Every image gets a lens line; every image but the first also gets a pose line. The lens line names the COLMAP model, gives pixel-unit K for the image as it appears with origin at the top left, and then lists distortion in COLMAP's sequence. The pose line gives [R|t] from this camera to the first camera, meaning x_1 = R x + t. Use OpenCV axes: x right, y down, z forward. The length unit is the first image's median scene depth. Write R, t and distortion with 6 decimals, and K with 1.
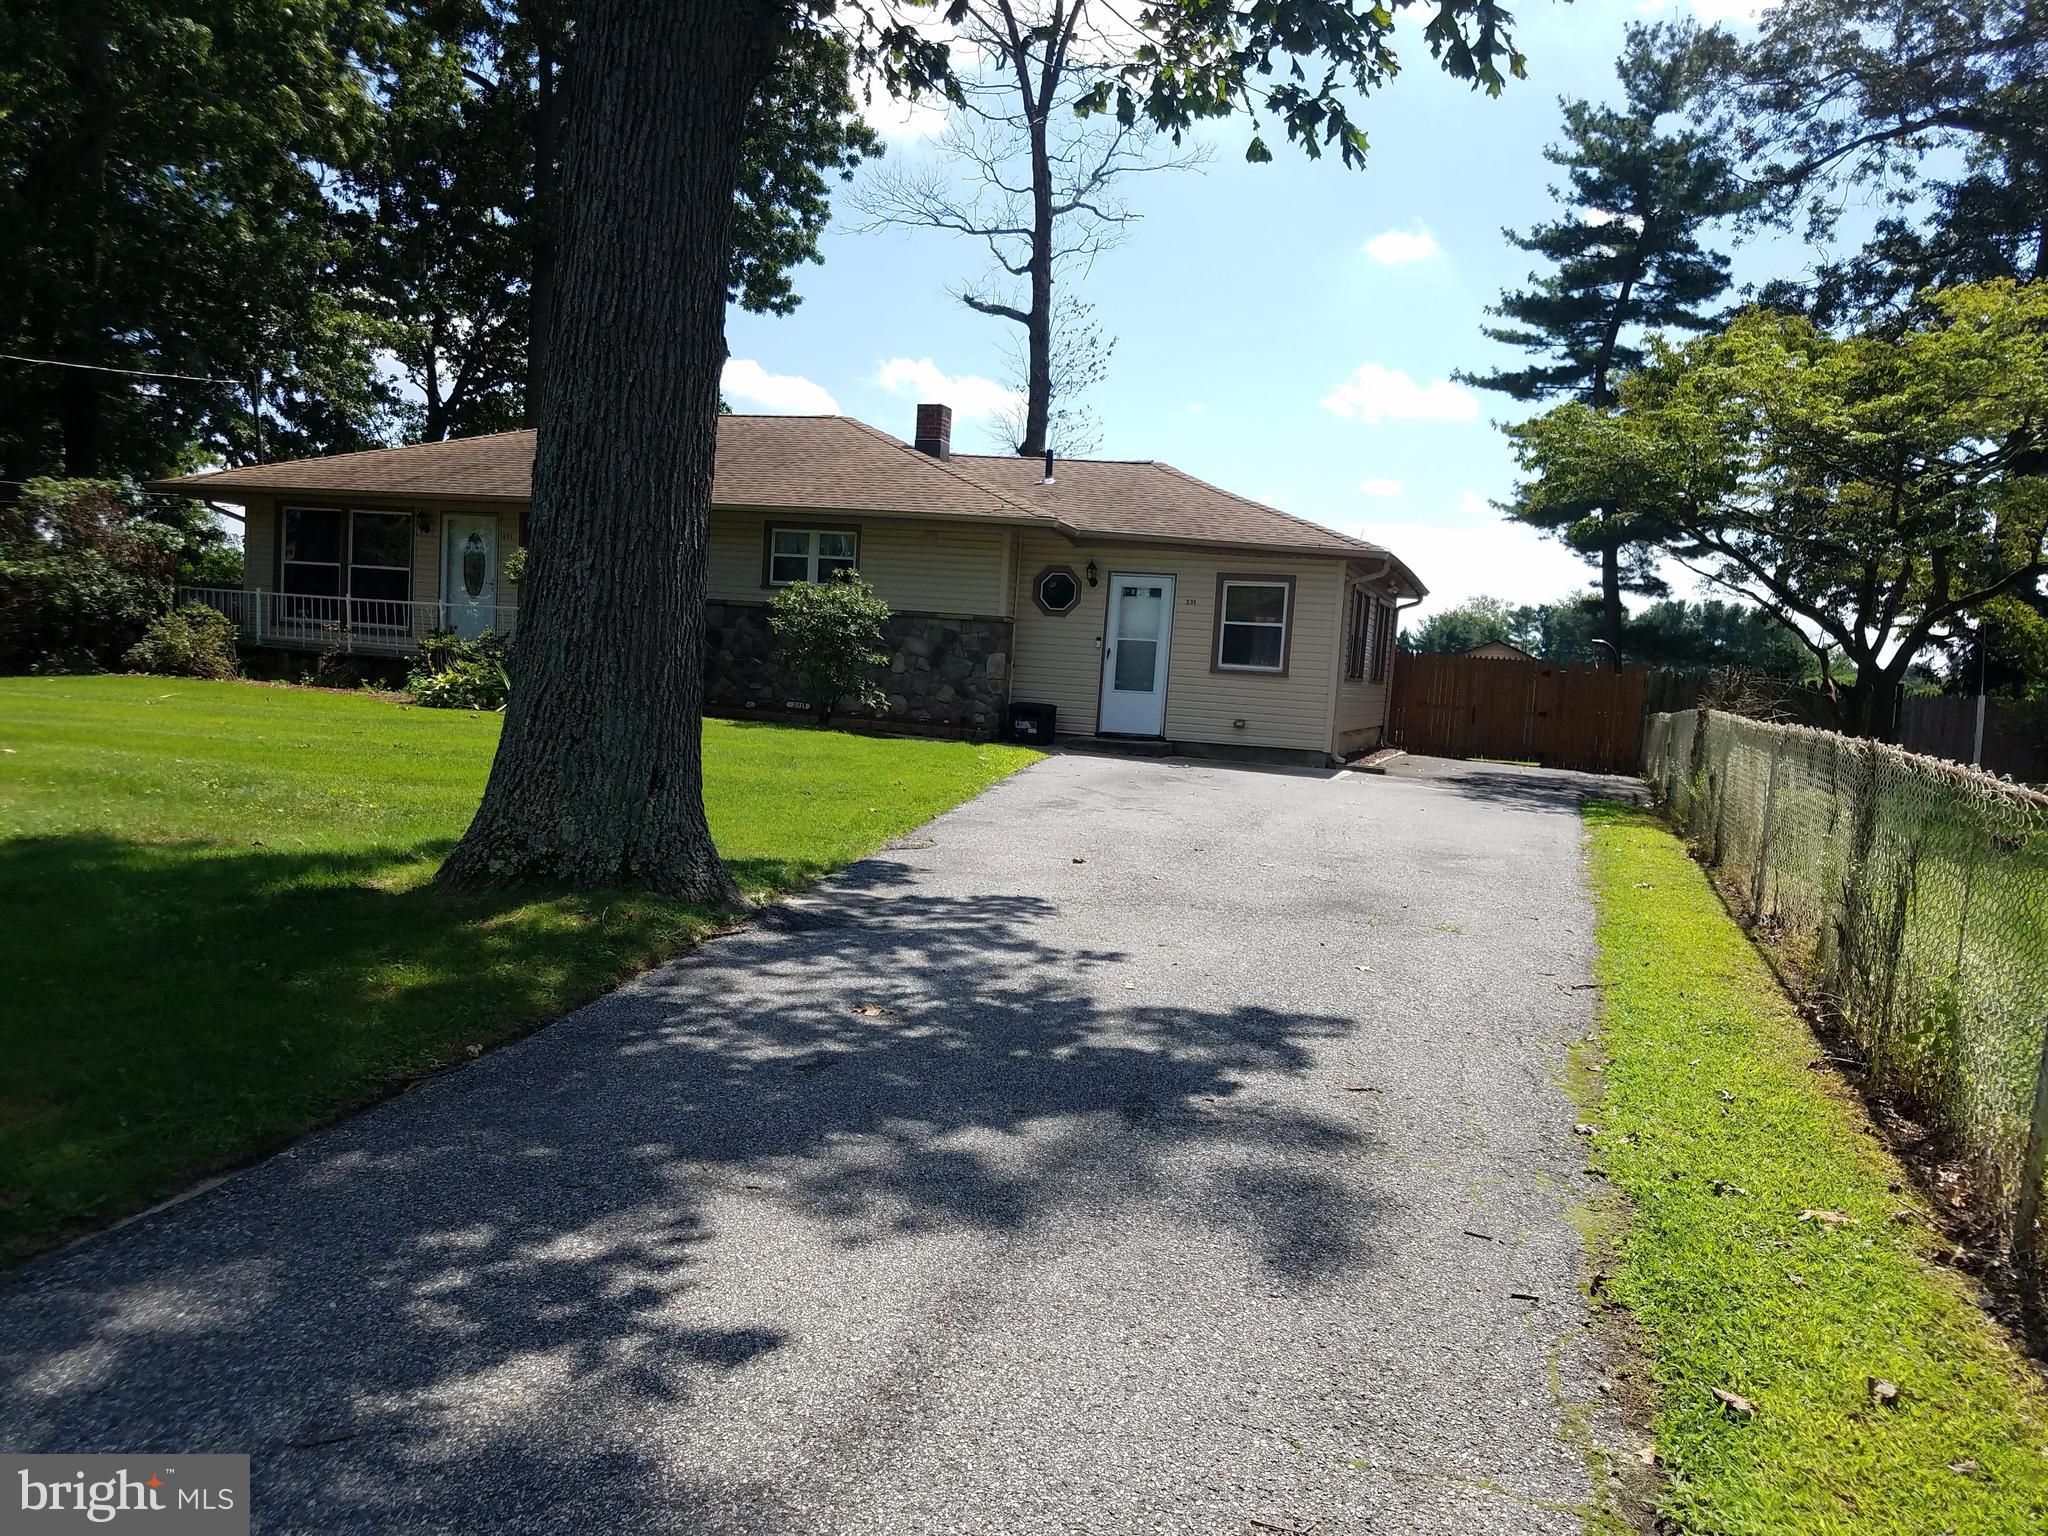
lens RADIAL K [[1606.3, 0, 999.5], [0, 1606.3, 830.3], [0, 0, 1]] dist [-0.006480, 0.006802]
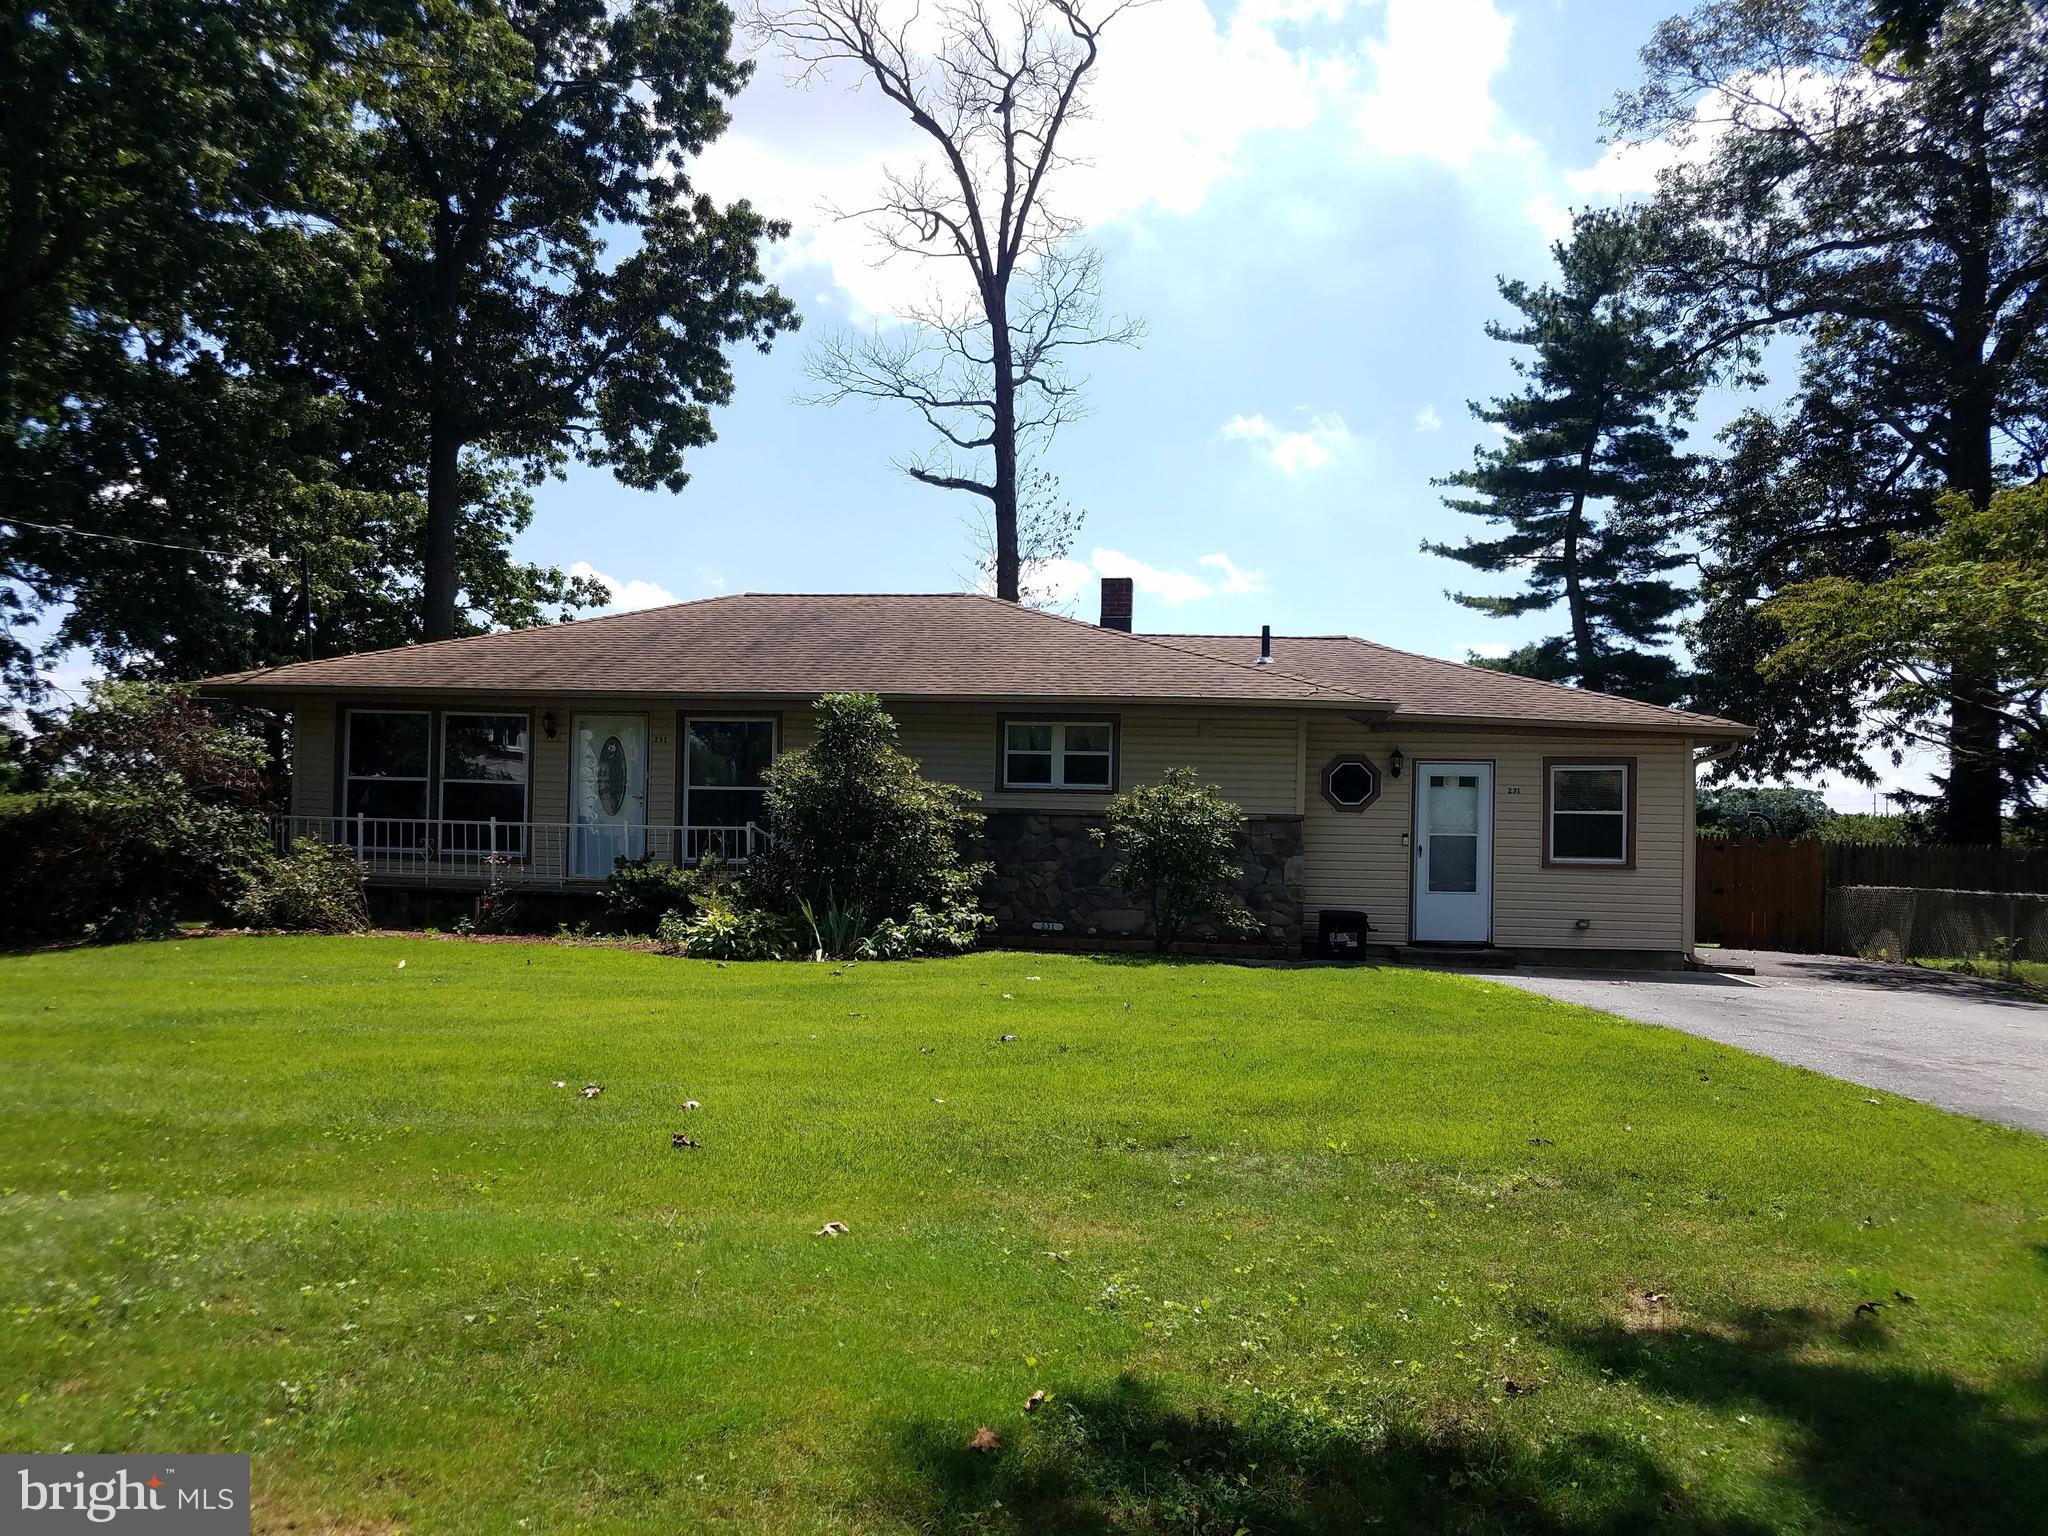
lens RADIAL K [[1634.3, 0, 1024.4], [0, 1634.3, 891.6], [0, 0, 1]] dist [-0.041811, 0.000832]
pose [[0.985561, -0.046662, 0.162763, -0.246713], [0.058427, 0.995955, -0.068259, -0.033678], [-0.158920, 0.076783, 0.984301, 0.132565]]
